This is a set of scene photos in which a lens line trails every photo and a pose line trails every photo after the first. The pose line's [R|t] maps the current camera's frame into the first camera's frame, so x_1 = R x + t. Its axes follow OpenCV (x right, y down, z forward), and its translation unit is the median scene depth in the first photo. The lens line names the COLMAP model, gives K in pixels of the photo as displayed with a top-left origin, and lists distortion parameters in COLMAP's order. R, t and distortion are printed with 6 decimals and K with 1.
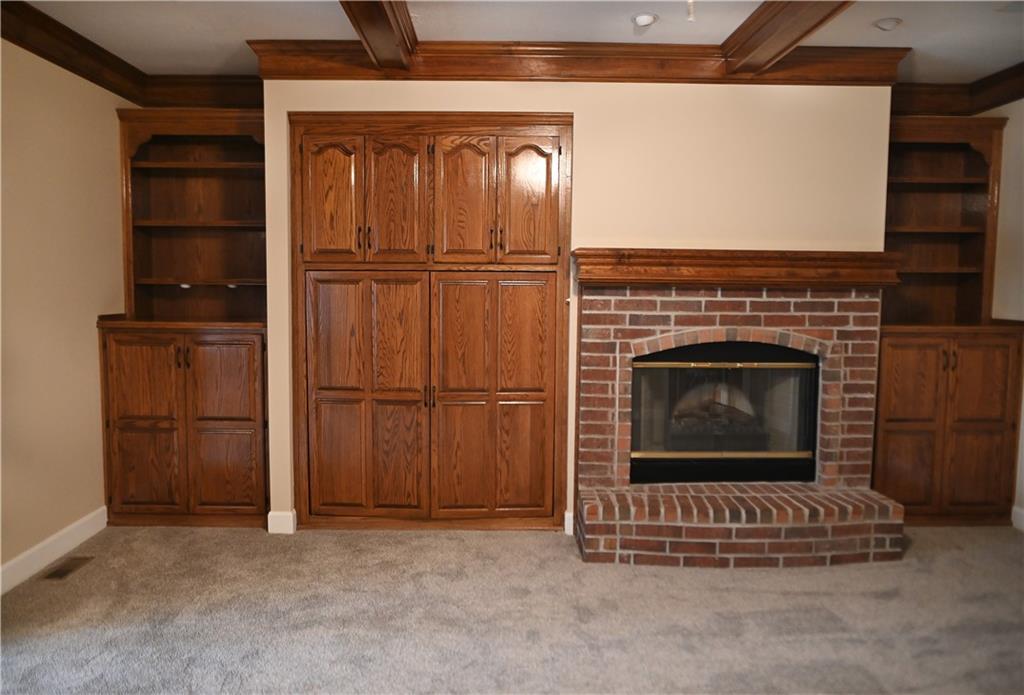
lens RADIAL K [[719.8, 0, 493.8], [0, 719.8, 344.3], [0, 0, 1]] dist [-0.063330, 0.068321]
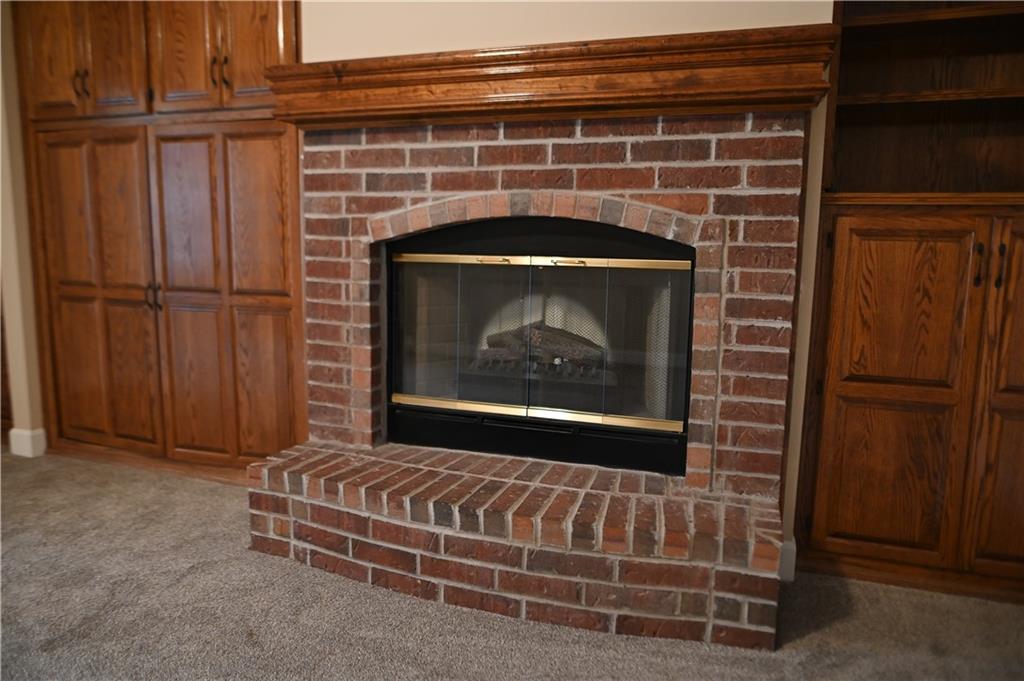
lens RADIAL K [[705.6, 0, 505.7], [0, 705.6, 336.4], [0, 0, 1]] dist [-0.068923, 0.078136]
pose [[0.938162, 0.056596, -0.341540, 0.520180], [-0.039417, 0.997594, 0.057037, 0.060612], [0.343946, -0.040047, 0.938135, 0.459497]]
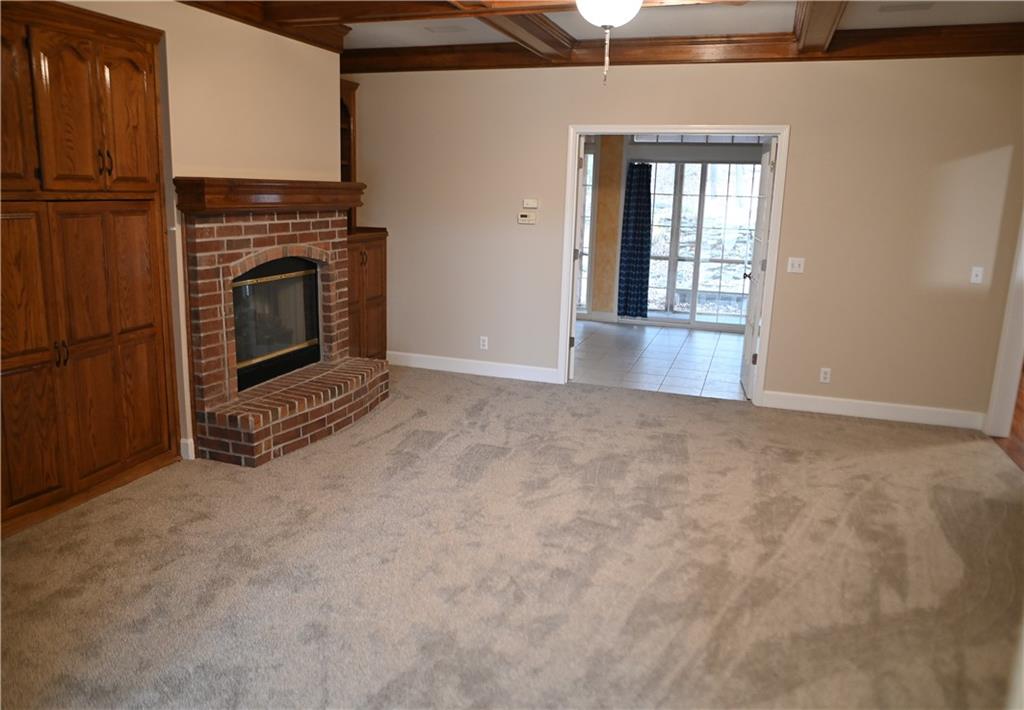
lens RADIAL K [[766.5, 0, 476.6], [0, 766.5, 354.0], [0, 0, 1]] dist [-0.008905, 0.000251]
pose [[0.361681, -0.196101, 0.911444, -0.749557], [0.061527, 0.980518, 0.186547, -0.064833], [-0.930269, -0.011392, 0.366700, 0.230979]]
